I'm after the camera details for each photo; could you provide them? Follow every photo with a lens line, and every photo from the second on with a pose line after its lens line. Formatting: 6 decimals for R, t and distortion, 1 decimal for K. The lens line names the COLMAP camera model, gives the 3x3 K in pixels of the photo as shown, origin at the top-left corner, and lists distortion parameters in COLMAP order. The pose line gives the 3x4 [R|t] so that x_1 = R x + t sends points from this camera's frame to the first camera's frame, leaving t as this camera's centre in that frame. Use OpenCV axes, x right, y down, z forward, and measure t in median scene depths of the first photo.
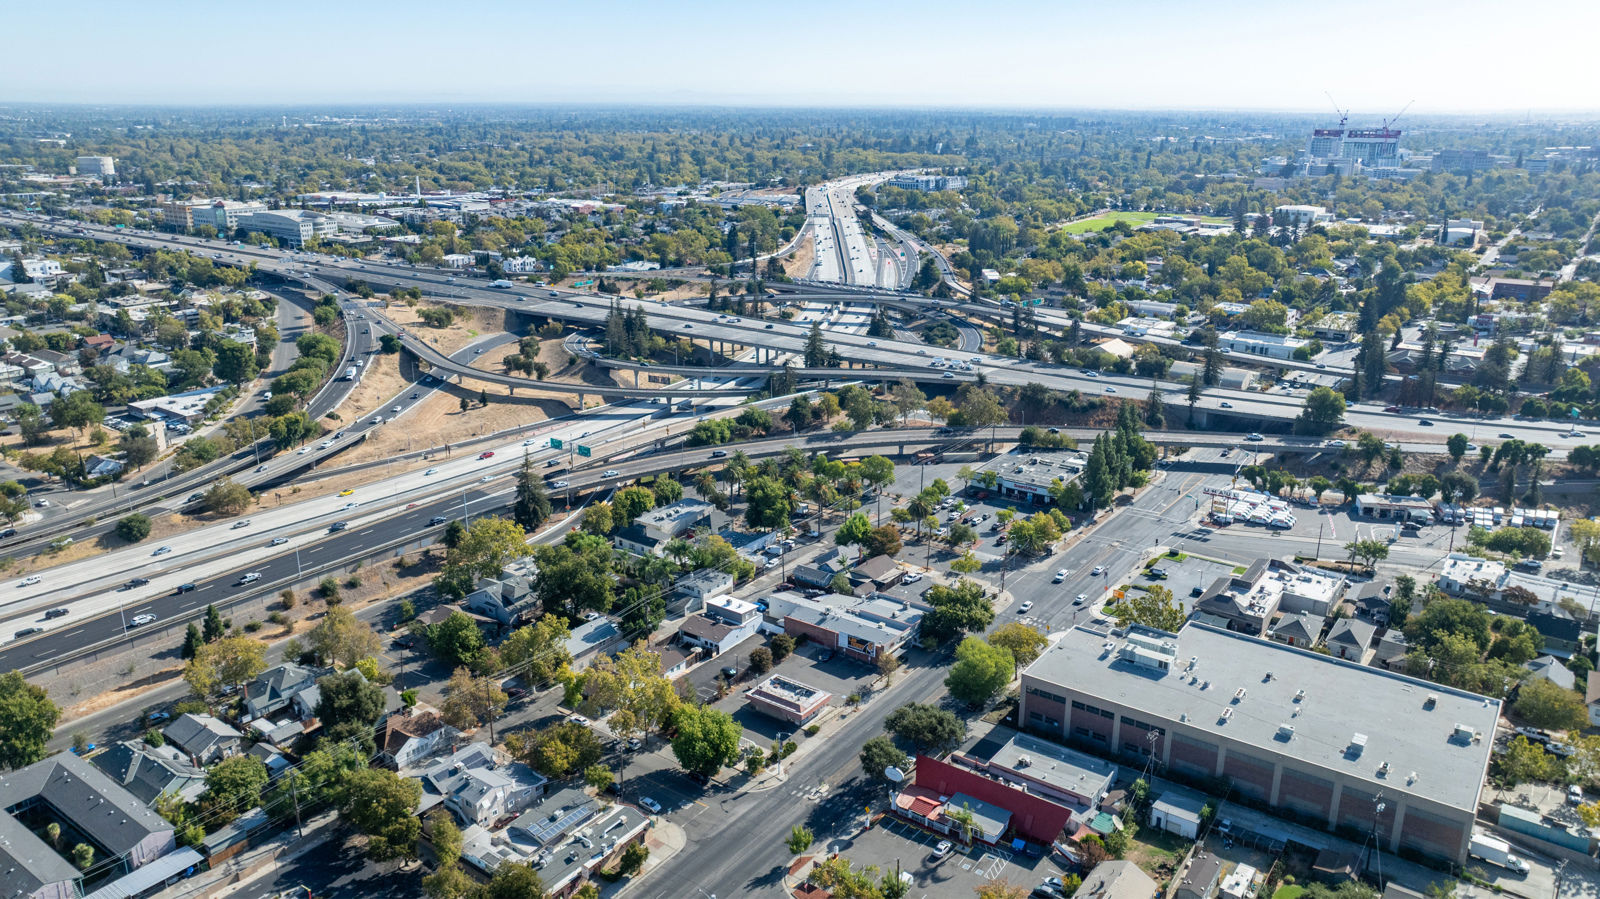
lens RADIAL K [[1122.6, 0, 802.5], [0, 1122.6, 445.9], [0, 0, 1]] dist [-0.025722, 0.008989]
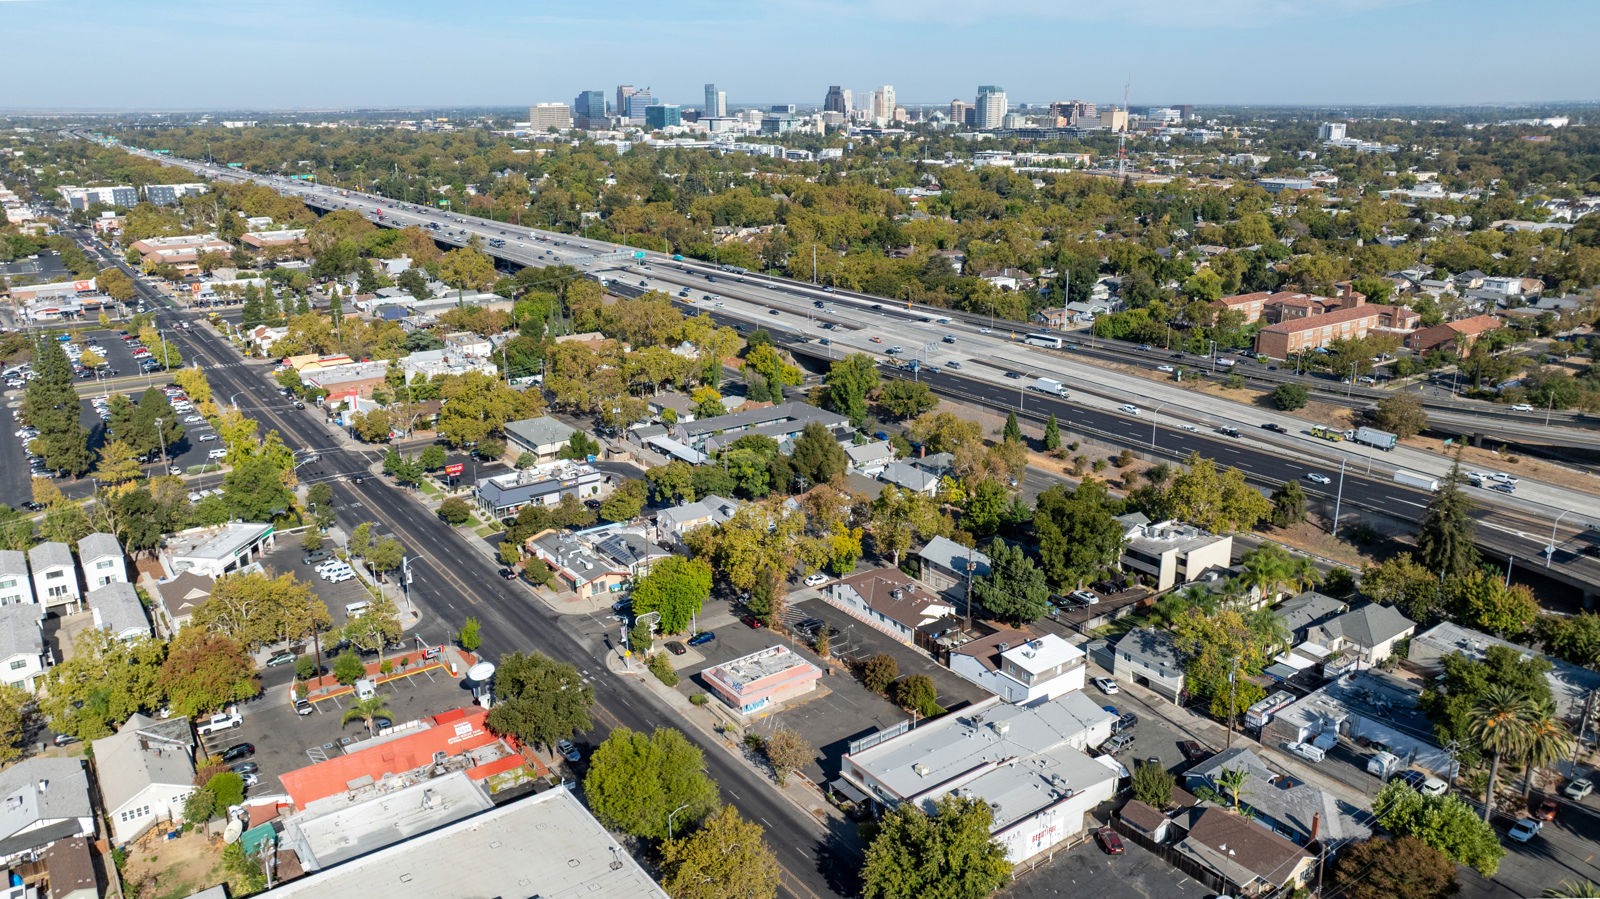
lens RADIAL K [[1148.5, 0, 800.0], [0, 1148.5, 449.5], [0, 0, 1]] dist [-0.036270, 0.022263]
pose [[-0.311487, 0.274336, -0.909789, 0.436345], [-0.272793, 0.891305, 0.362159, -0.126133], [0.910253, 0.360992, -0.202793, 0.806006]]
